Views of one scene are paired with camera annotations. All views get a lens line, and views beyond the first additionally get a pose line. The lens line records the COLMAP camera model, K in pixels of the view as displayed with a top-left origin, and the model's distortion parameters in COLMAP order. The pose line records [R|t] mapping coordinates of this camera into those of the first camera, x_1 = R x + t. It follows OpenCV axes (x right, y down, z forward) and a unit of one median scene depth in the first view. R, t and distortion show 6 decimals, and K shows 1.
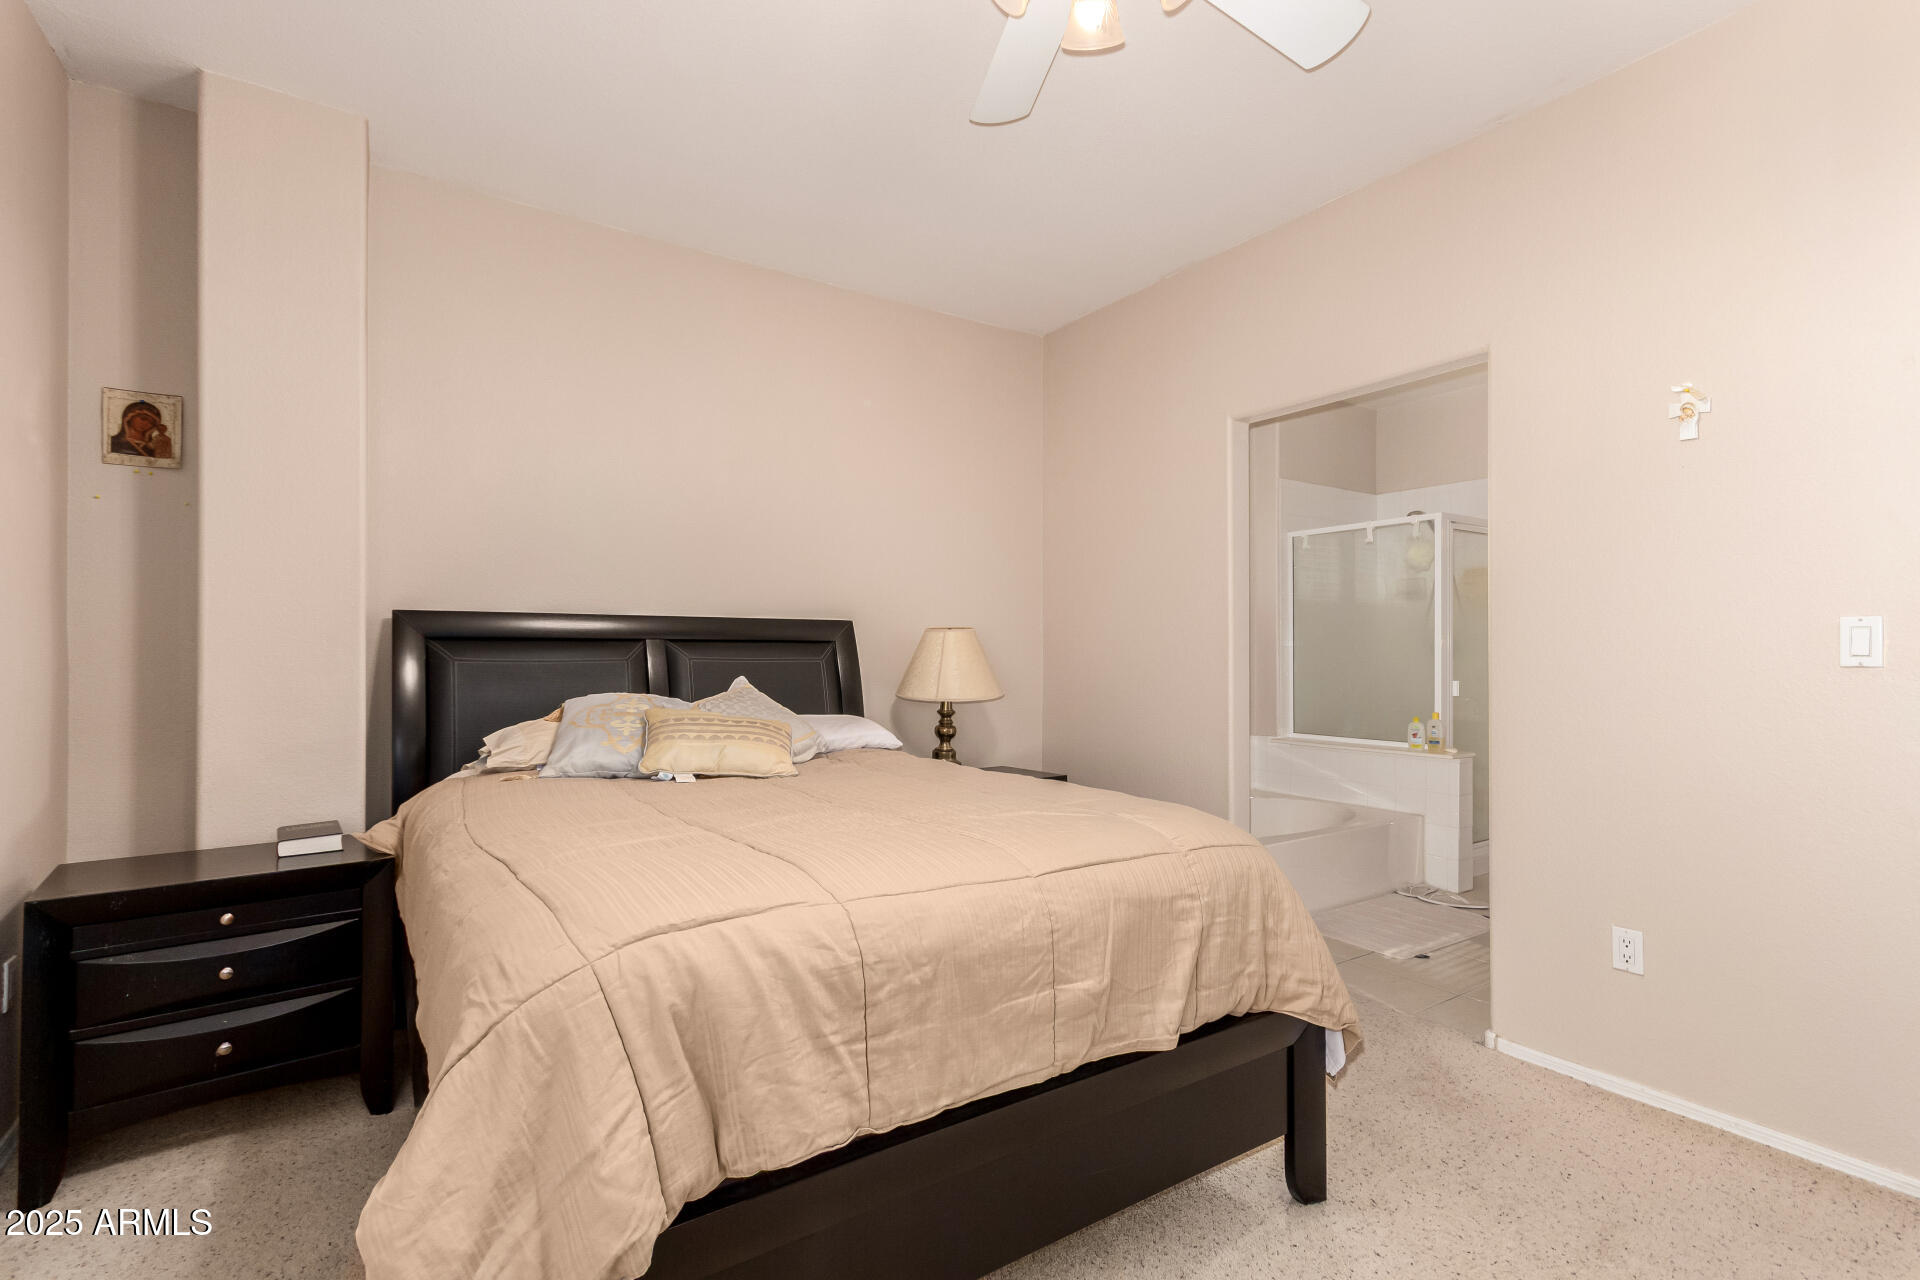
lens RADIAL K [[888.5, 0, 959.0], [0, 888.5, 638.5], [0, 0, 1]] dist [0.005896, -0.000736]
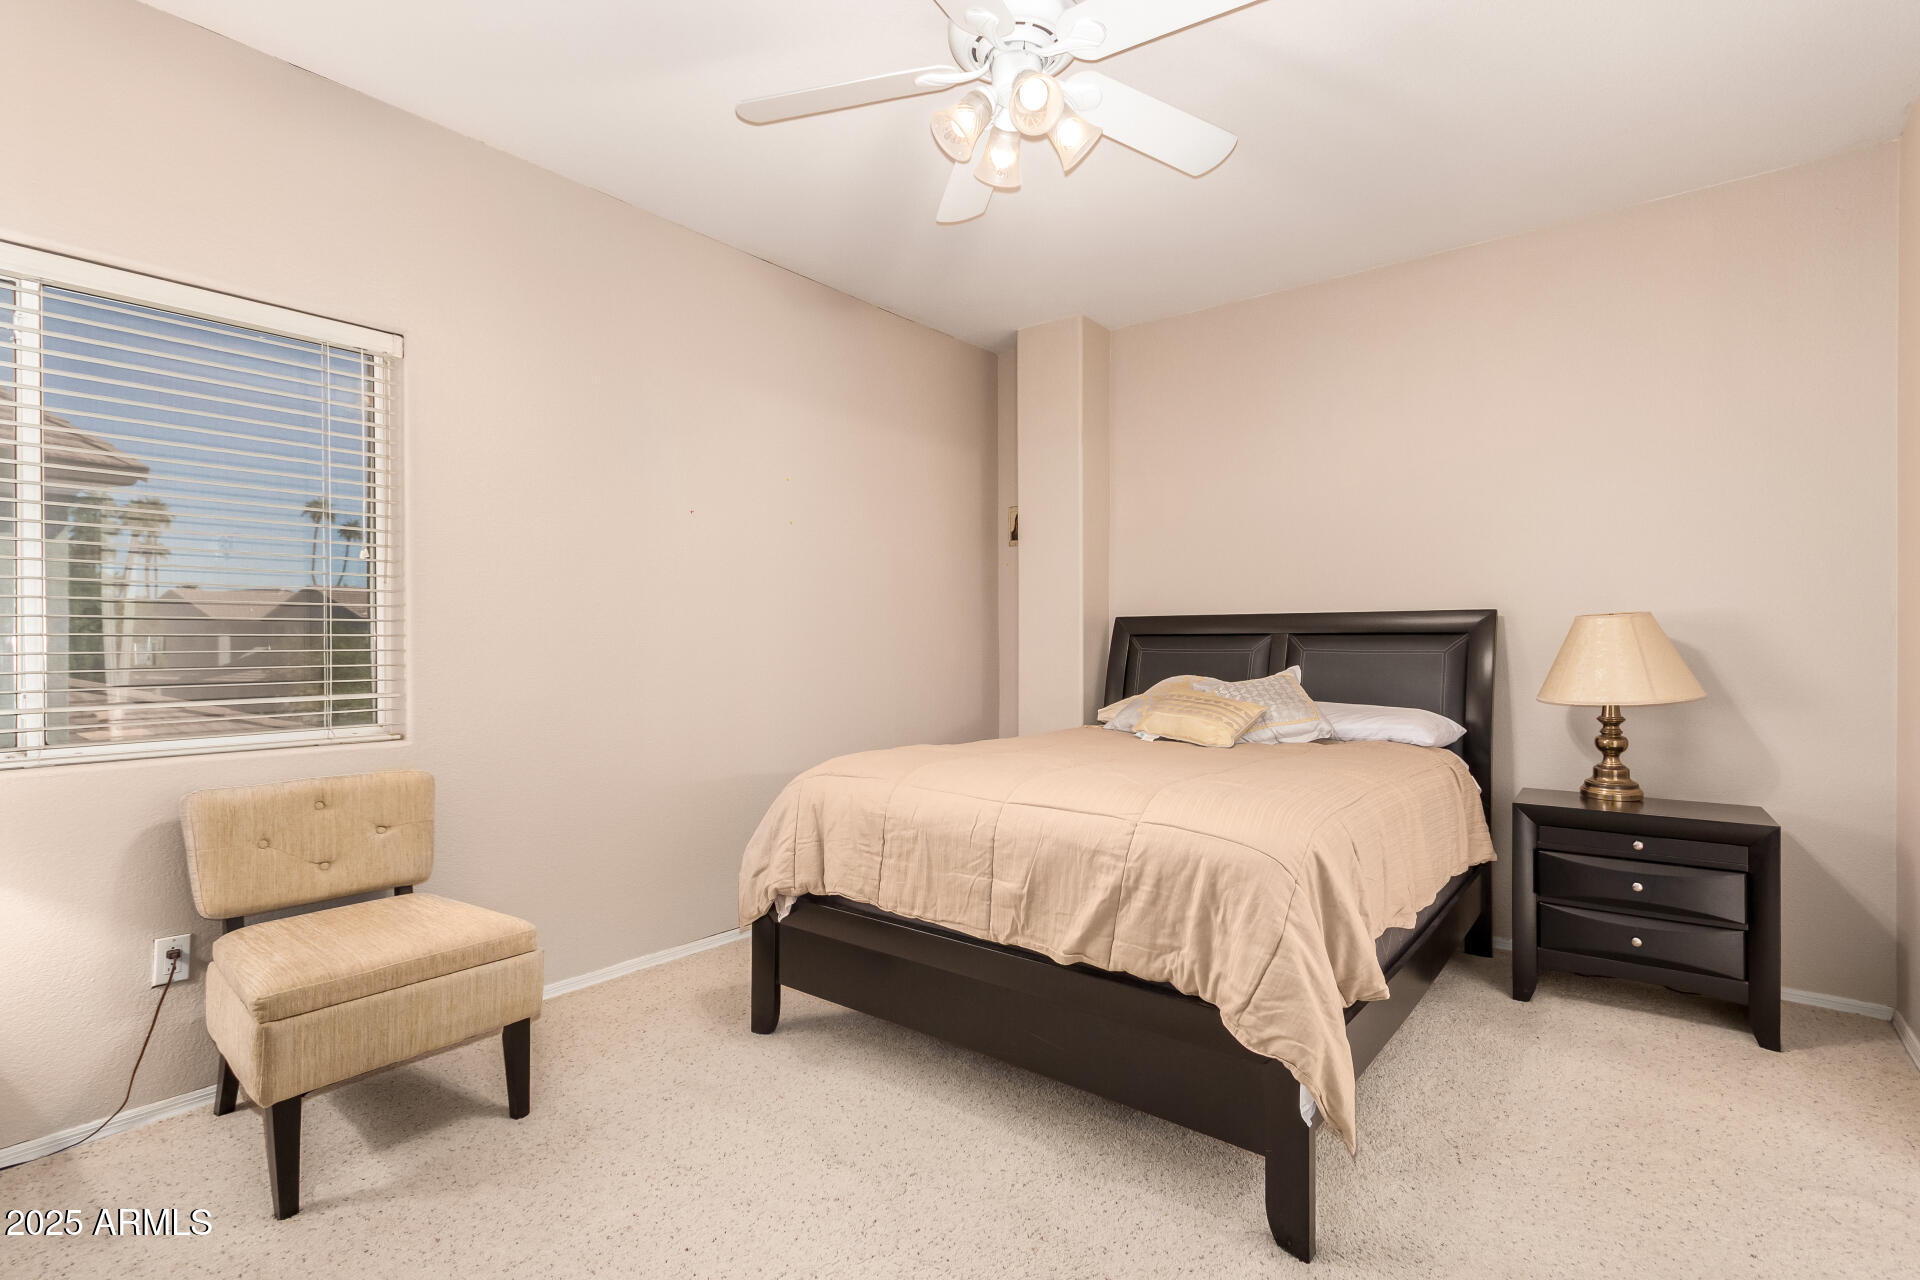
lens RADIAL K [[888.5, 0, 943.7], [0, 888.5, 643.4], [0, 0, 1]] dist [0.005896, -0.000736]
pose [[0.295427, -0.004545, -0.955354, 0.834593], [0.016167, 0.999869, 0.000243, 0.008649], [0.955228, -0.015517, 0.295462, 0.296764]]
